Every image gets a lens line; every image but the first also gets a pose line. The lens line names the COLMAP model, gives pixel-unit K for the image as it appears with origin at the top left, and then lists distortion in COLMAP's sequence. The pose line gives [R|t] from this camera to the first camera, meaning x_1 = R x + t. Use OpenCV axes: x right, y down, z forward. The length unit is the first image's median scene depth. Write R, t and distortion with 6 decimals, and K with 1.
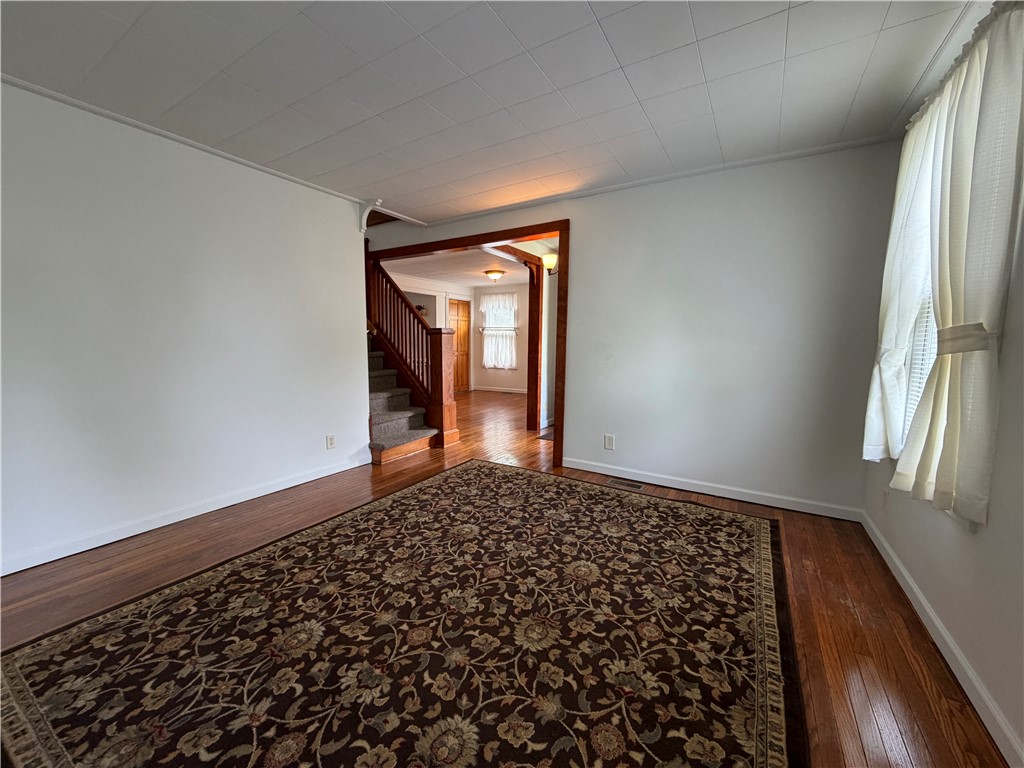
lens RADIAL K [[404.1, 0, 512.0], [0, 404.1, 384.0], [0, 0, 1]] dist [-0.000658, -0.000109]
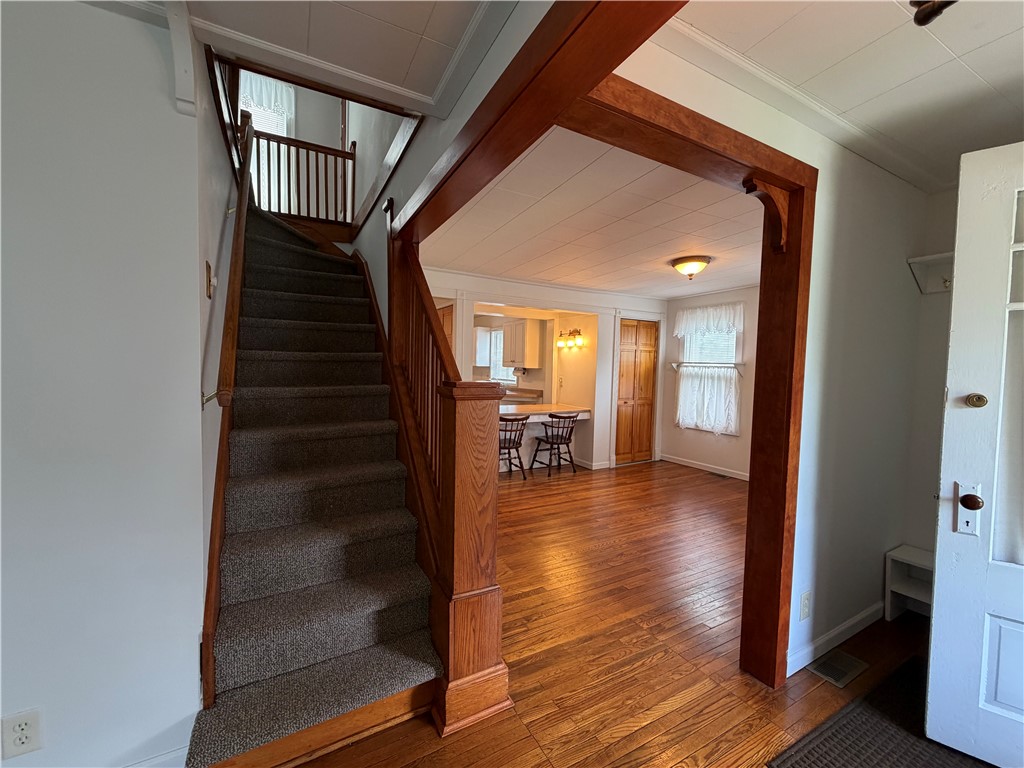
lens RADIAL K [[404.1, 0, 512.0], [0, 404.1, 384.0], [0, 0, 1]] dist [-0.000658, -0.000109]
pose [[0.864568, 0.034488, -0.501330, 0.019617], [-0.068642, 0.996396, -0.049832, -0.059259], [0.497805, 0.077496, 0.863820, 0.346367]]
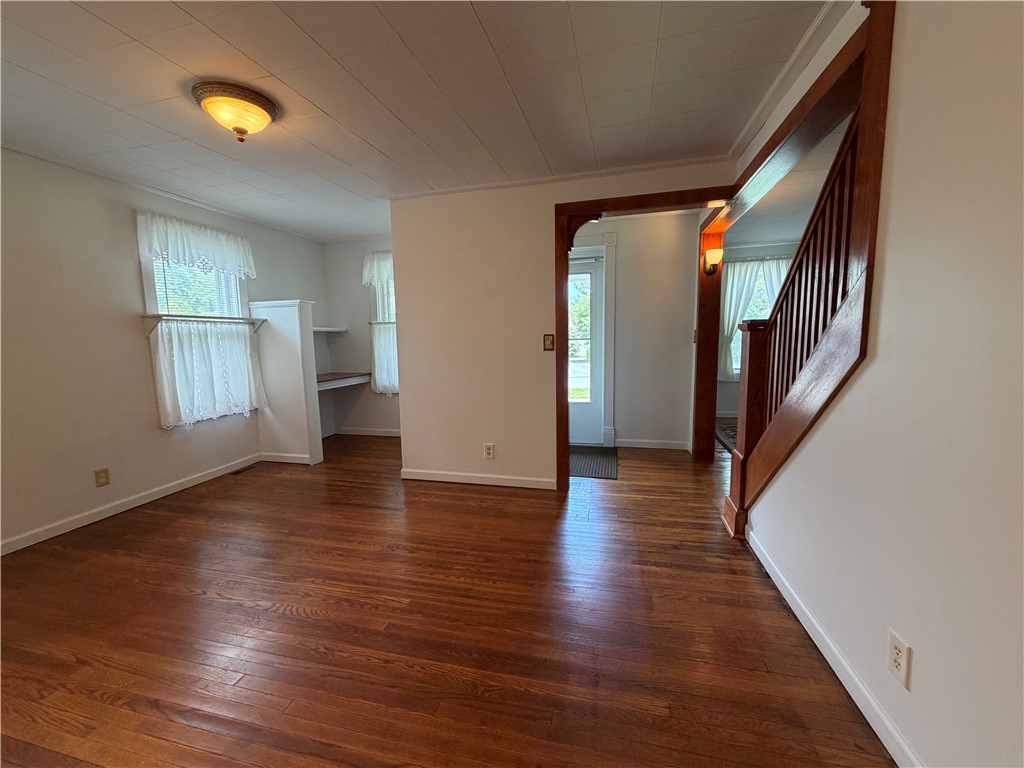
lens RADIAL K [[416.9, 0, 512.0], [0, 416.9, 384.0], [0, 0, 1]] dist [-0.000025, -0.000013]
pose [[-0.294674, -0.113513, 0.948832, -0.297847], [0.120656, 0.980554, 0.154779, -0.087520], [-0.947950, 0.160091, -0.275248, 0.725445]]
